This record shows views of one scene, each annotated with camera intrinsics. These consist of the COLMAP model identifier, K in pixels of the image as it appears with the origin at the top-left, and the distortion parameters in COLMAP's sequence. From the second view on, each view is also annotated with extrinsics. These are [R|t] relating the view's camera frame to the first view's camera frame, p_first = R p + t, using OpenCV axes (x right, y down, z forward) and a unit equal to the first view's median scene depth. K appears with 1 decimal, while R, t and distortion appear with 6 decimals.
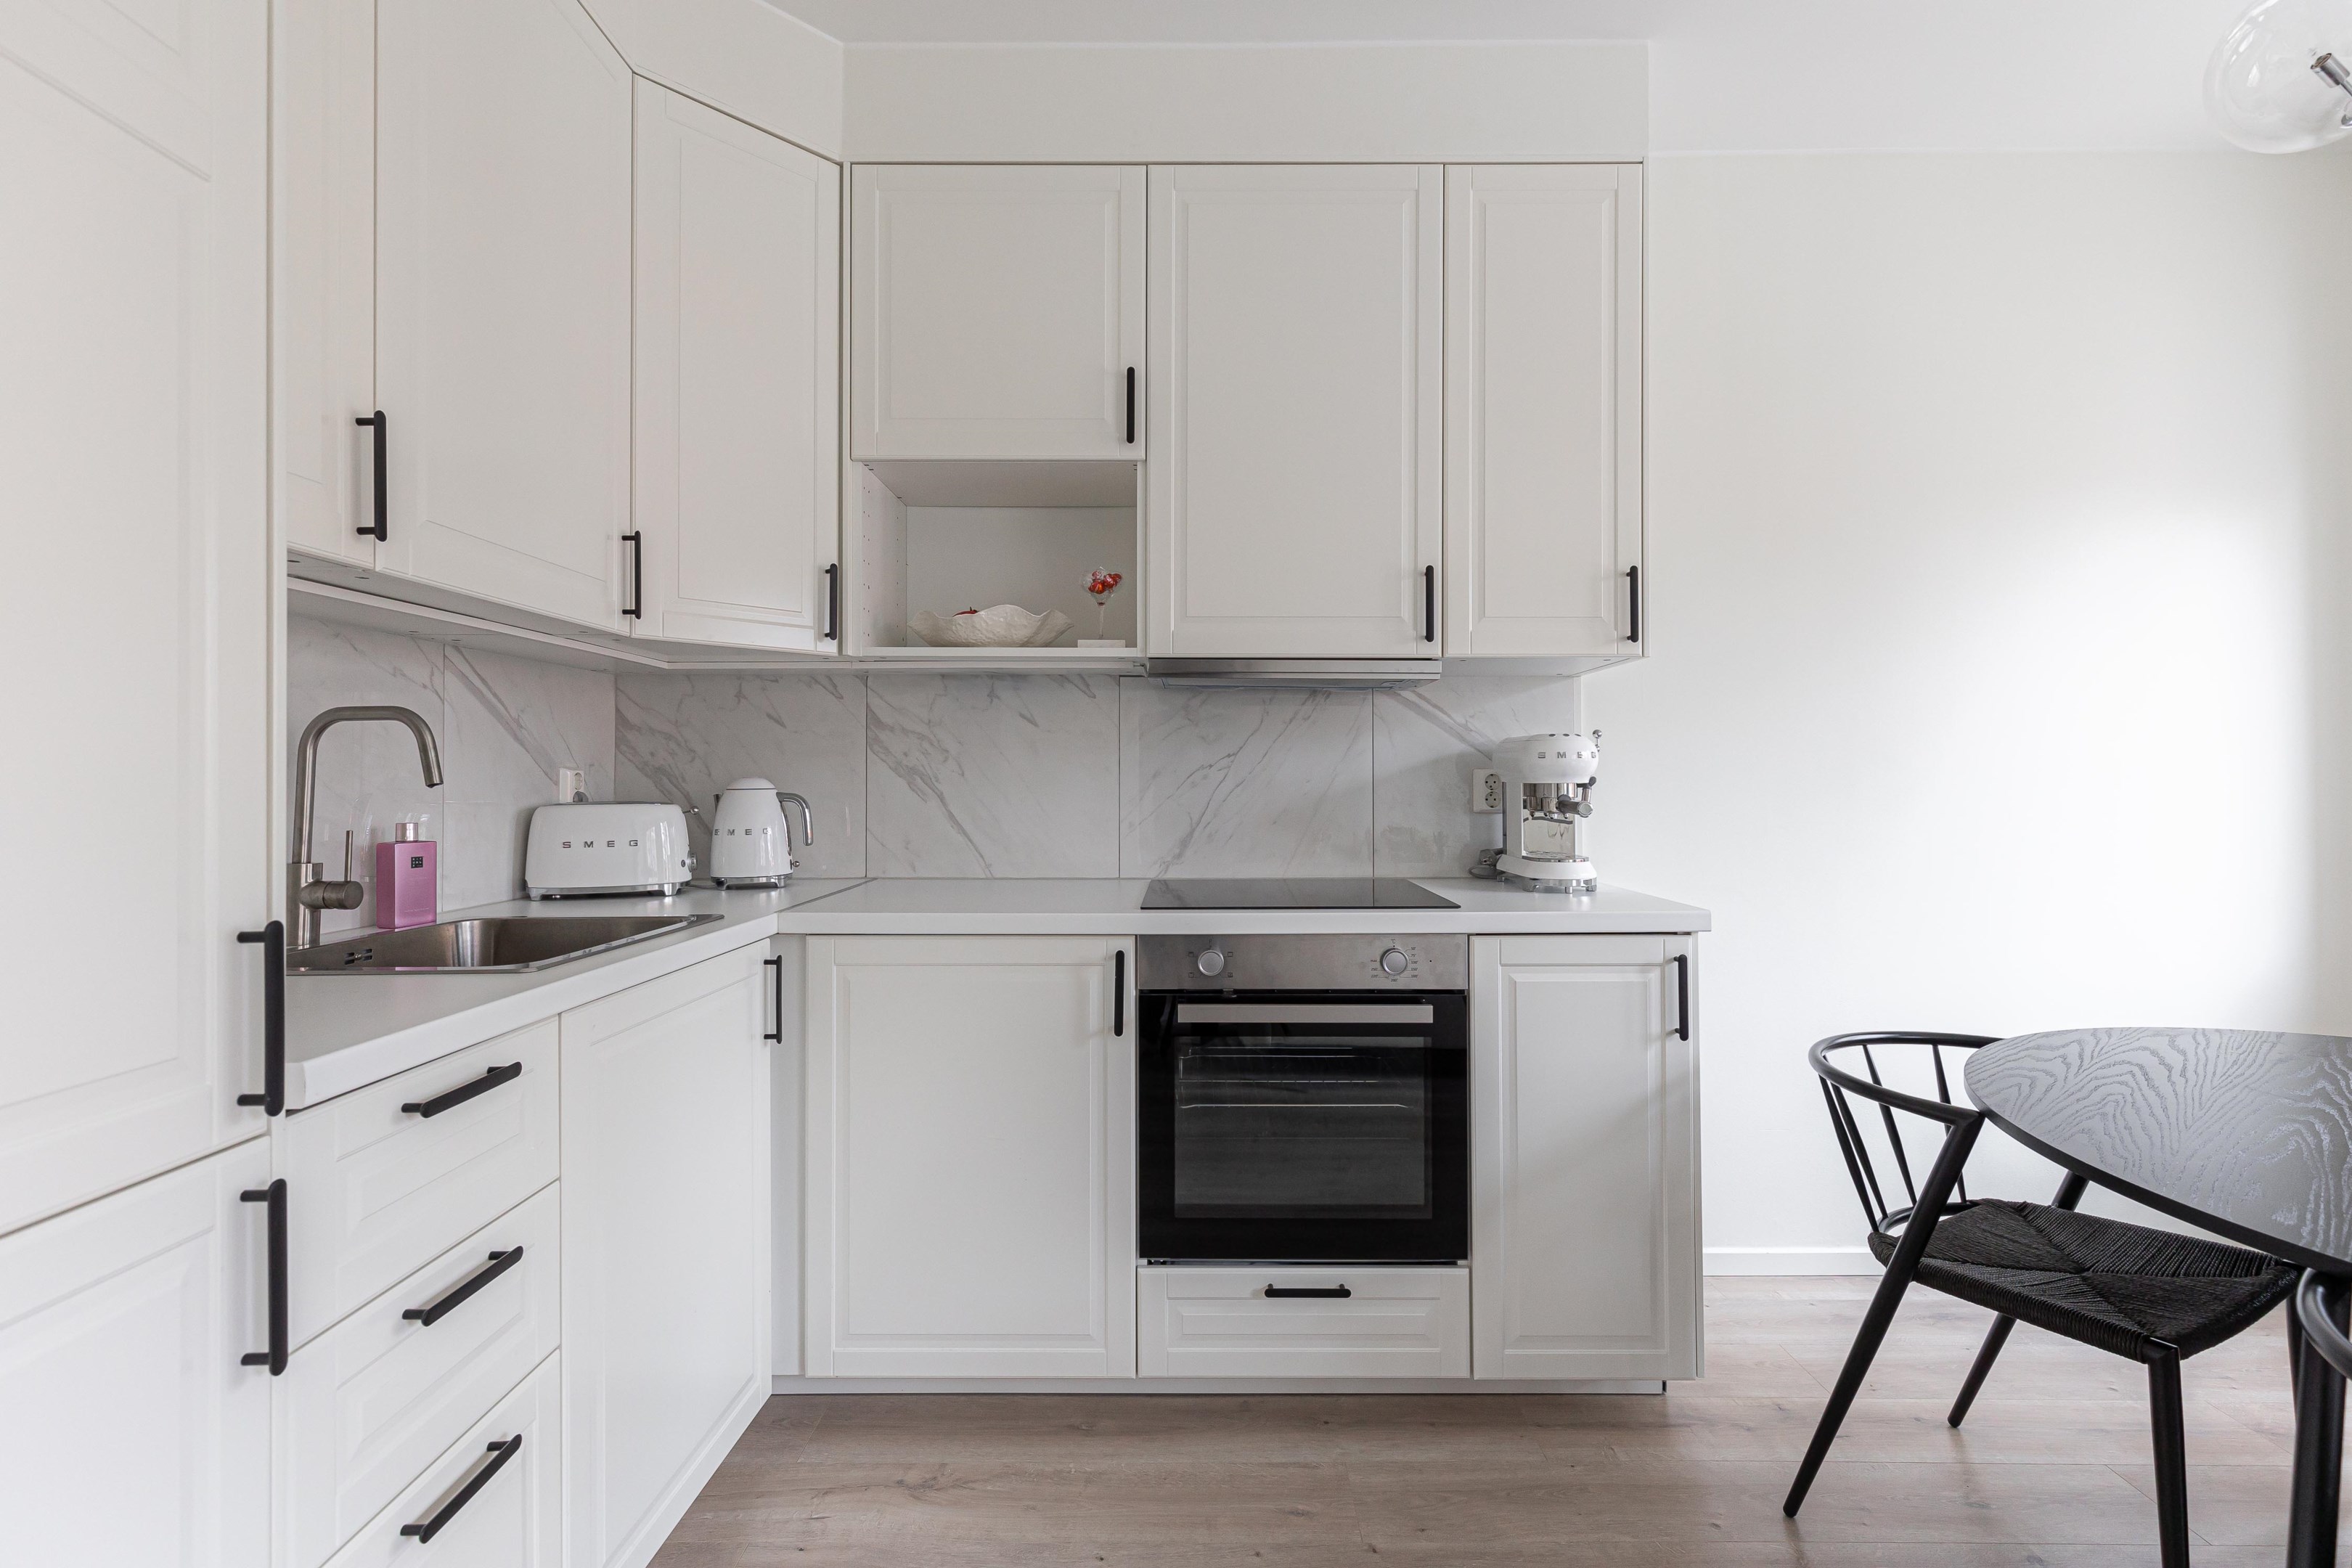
lens RADIAL K [[1082.0, 0, 1187.4], [0, 1082.0, 768.6], [0, 0, 1]] dist [0.005777, -0.000835]
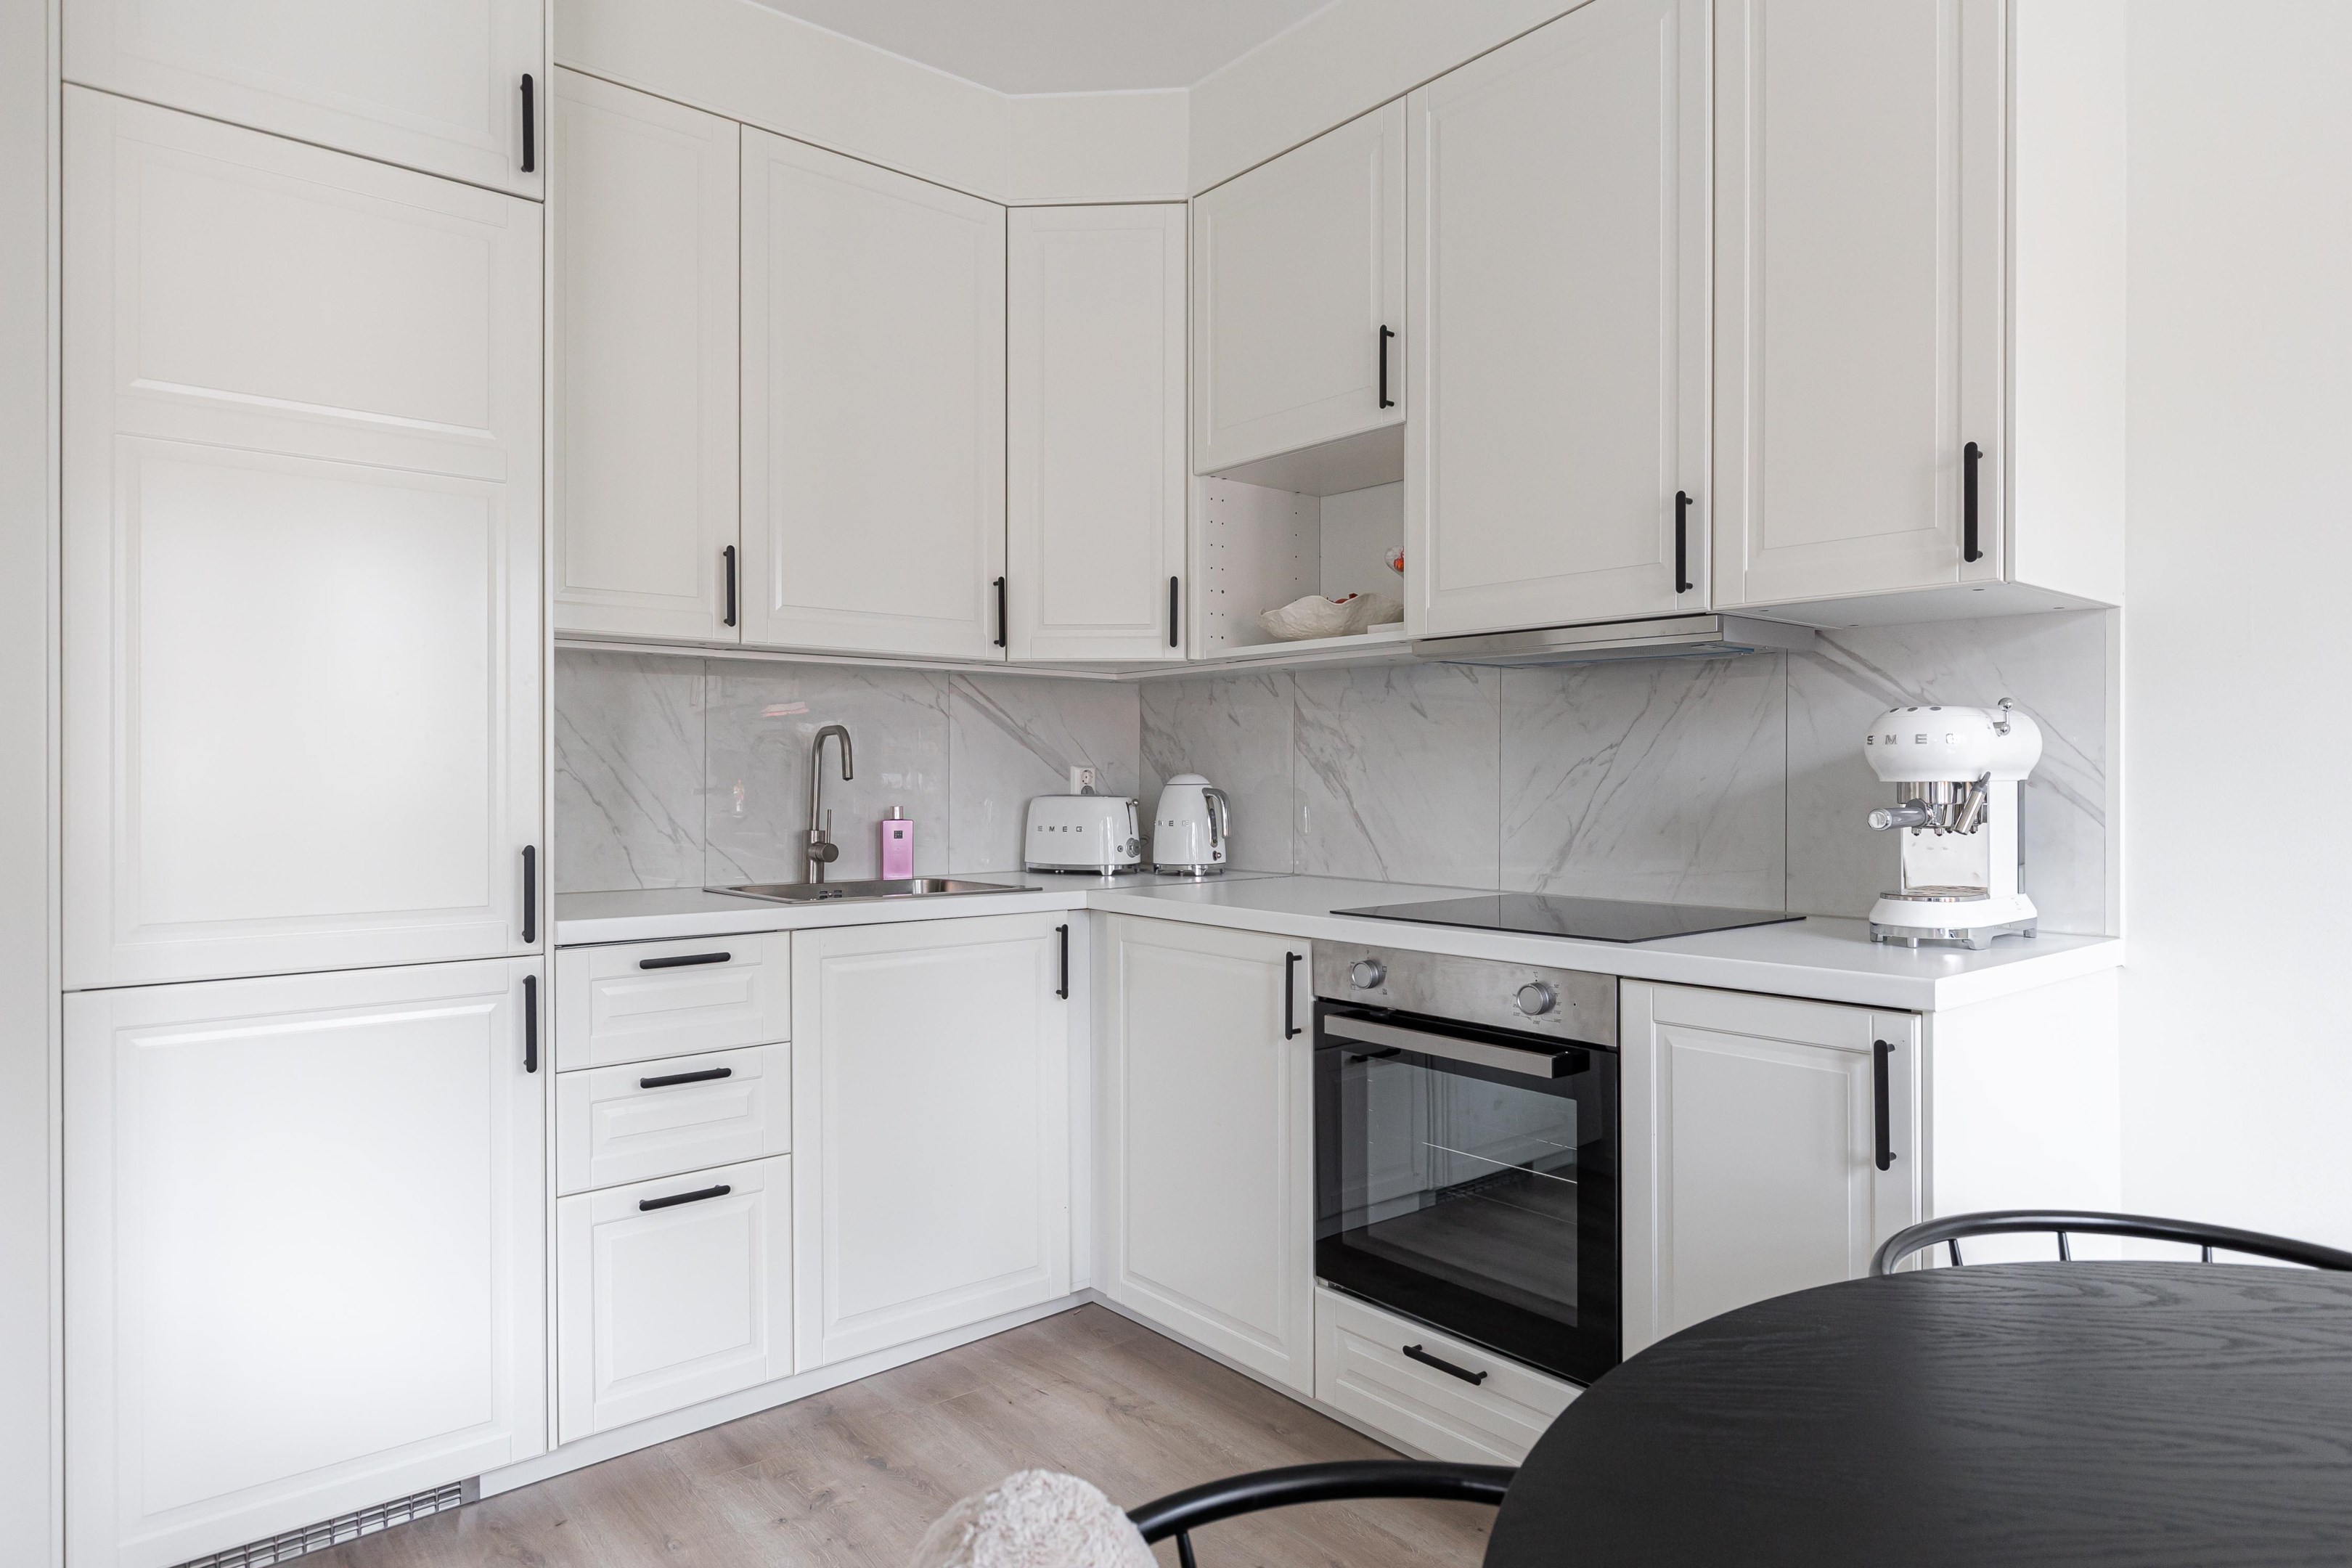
lens RADIAL K [[1385.2, 0, 1171.8], [0, 1385.2, 776.5], [0, 0, 1]] dist [-0.002226, -0.000523]
pose [[0.636866, 0.001000, -0.770974, 0.808320], [0.005820, 0.999964, 0.006104, 0.002664], [0.770953, -0.008374, 0.636837, 0.124935]]
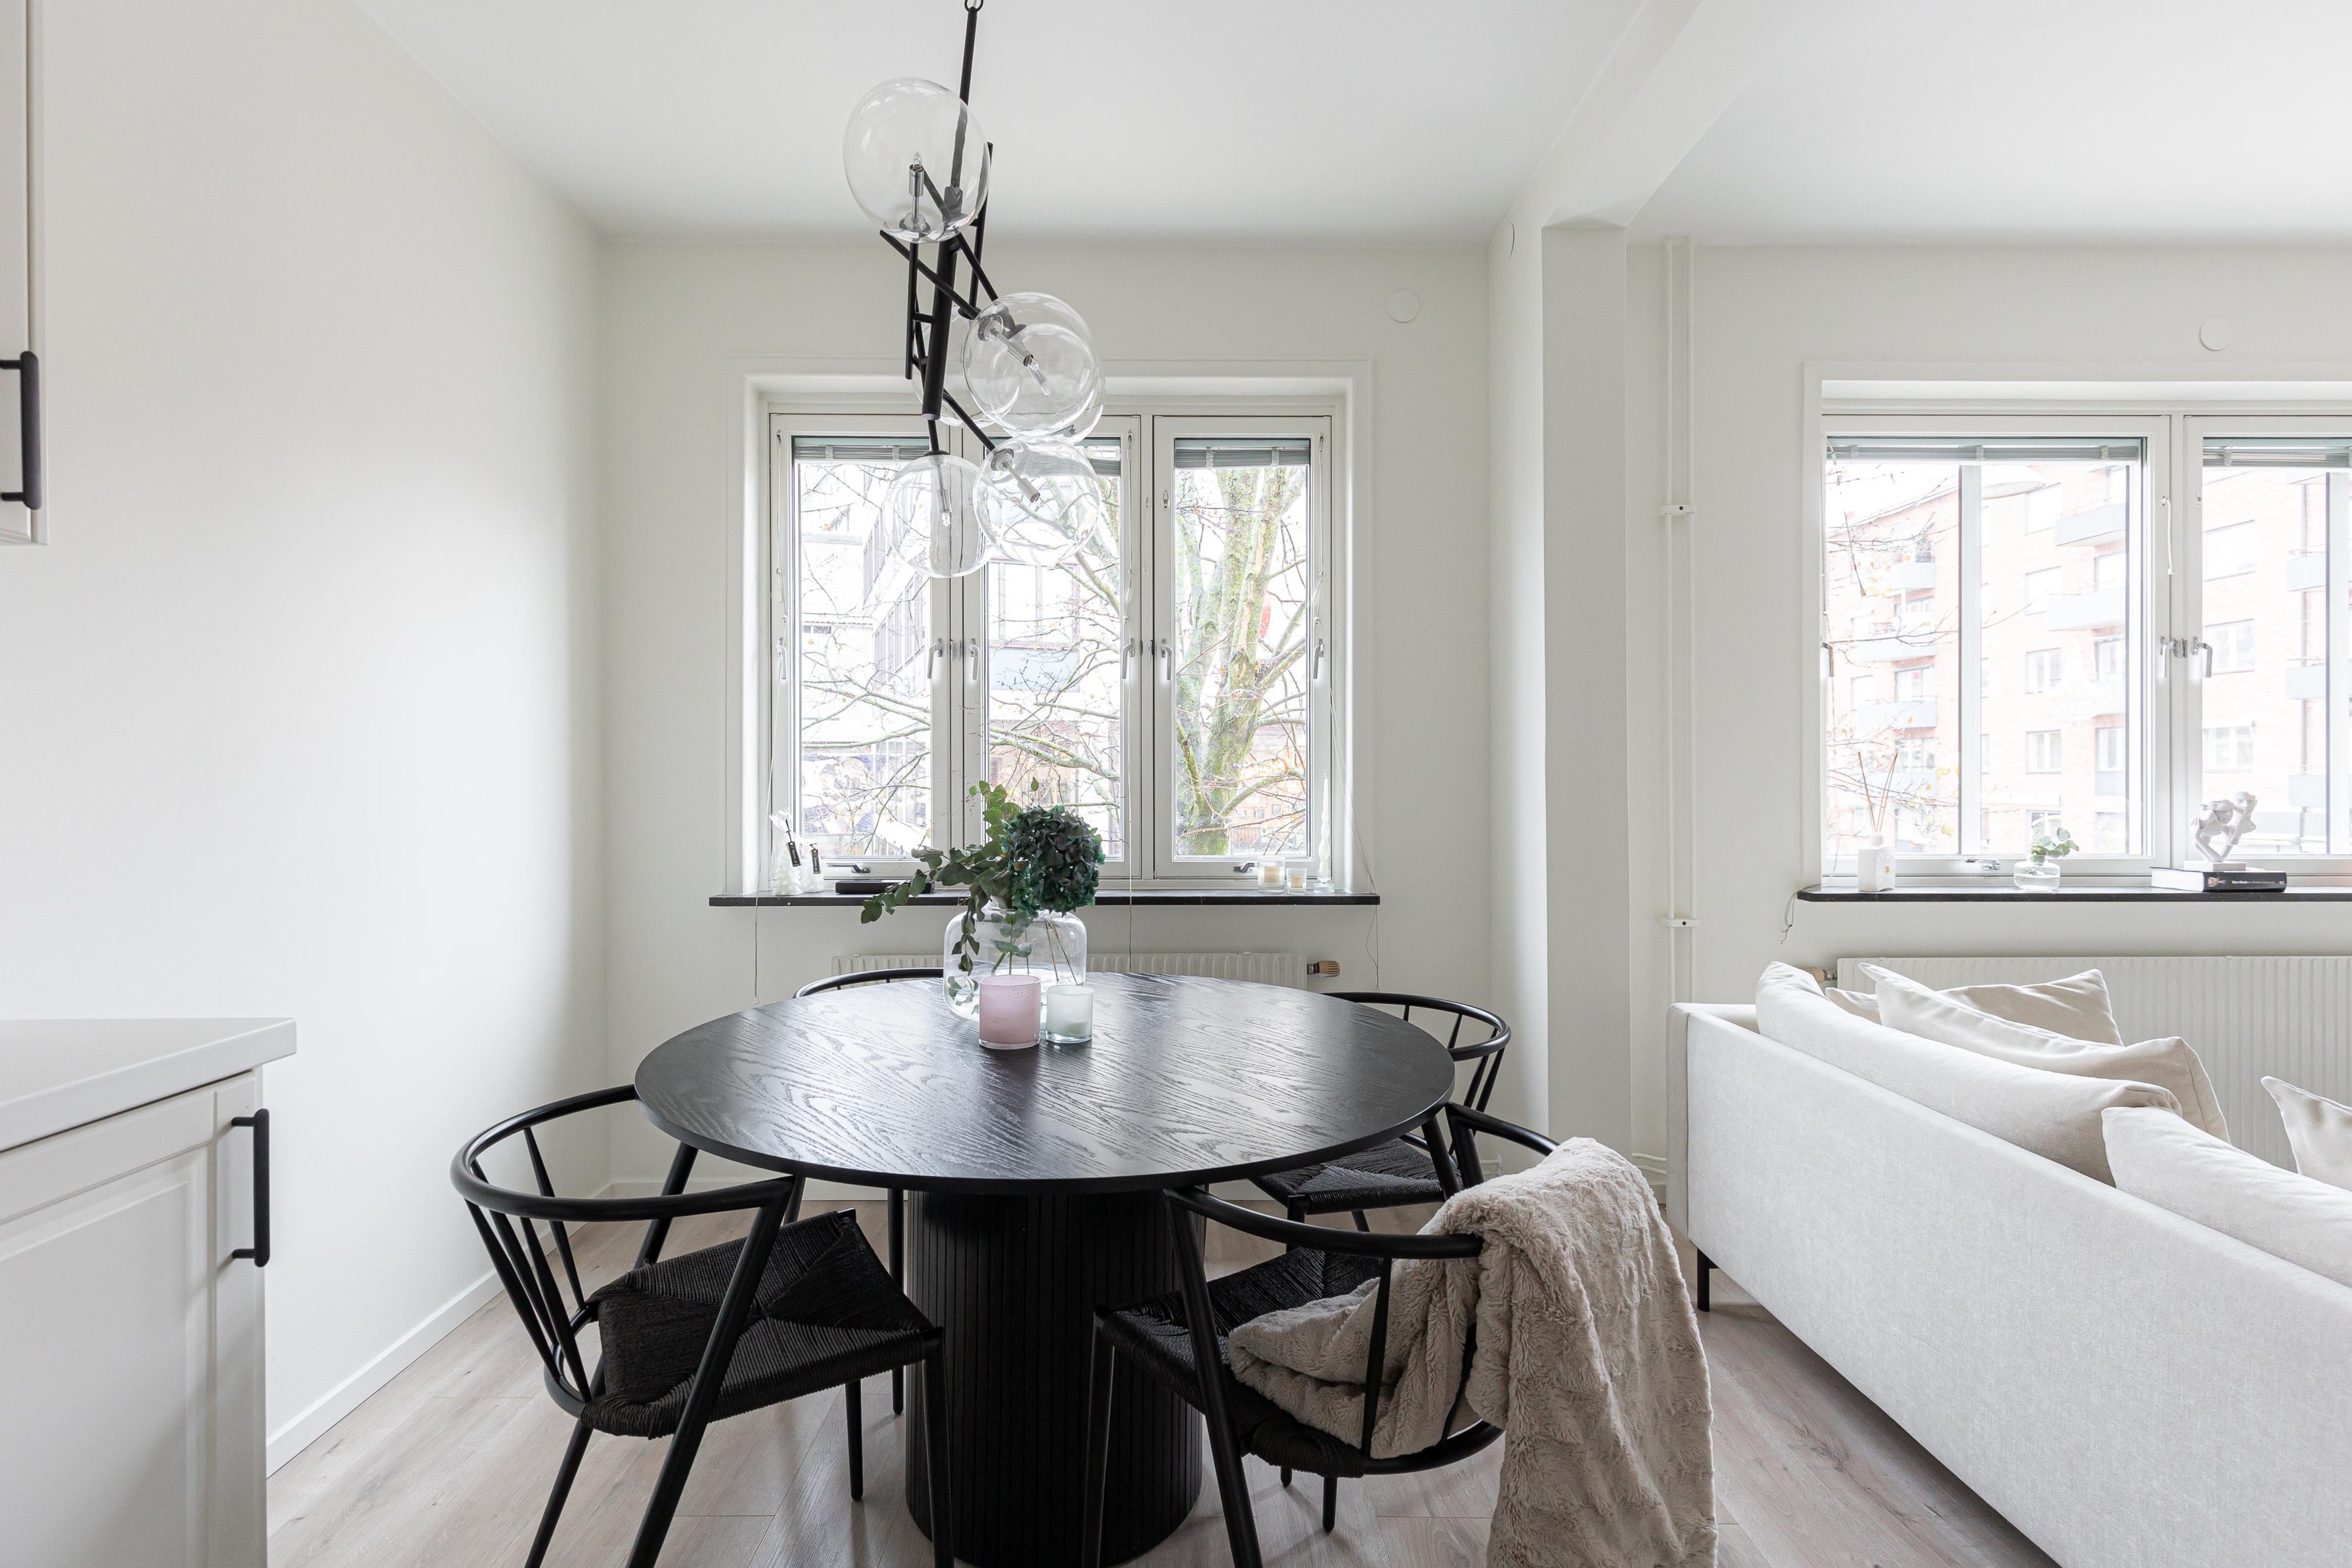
lens RADIAL K [[1079.5, 0, 1172.7], [0, 1079.5, 782.1], [0, 0, 1]] dist [0.004564, -0.000381]
pose [[-0.000989, -0.001357, 0.999999, -0.084462], [-0.007505, 0.999971, 0.001350, 0.003027], [-0.999971, -0.007504, -0.000999, 0.529654]]
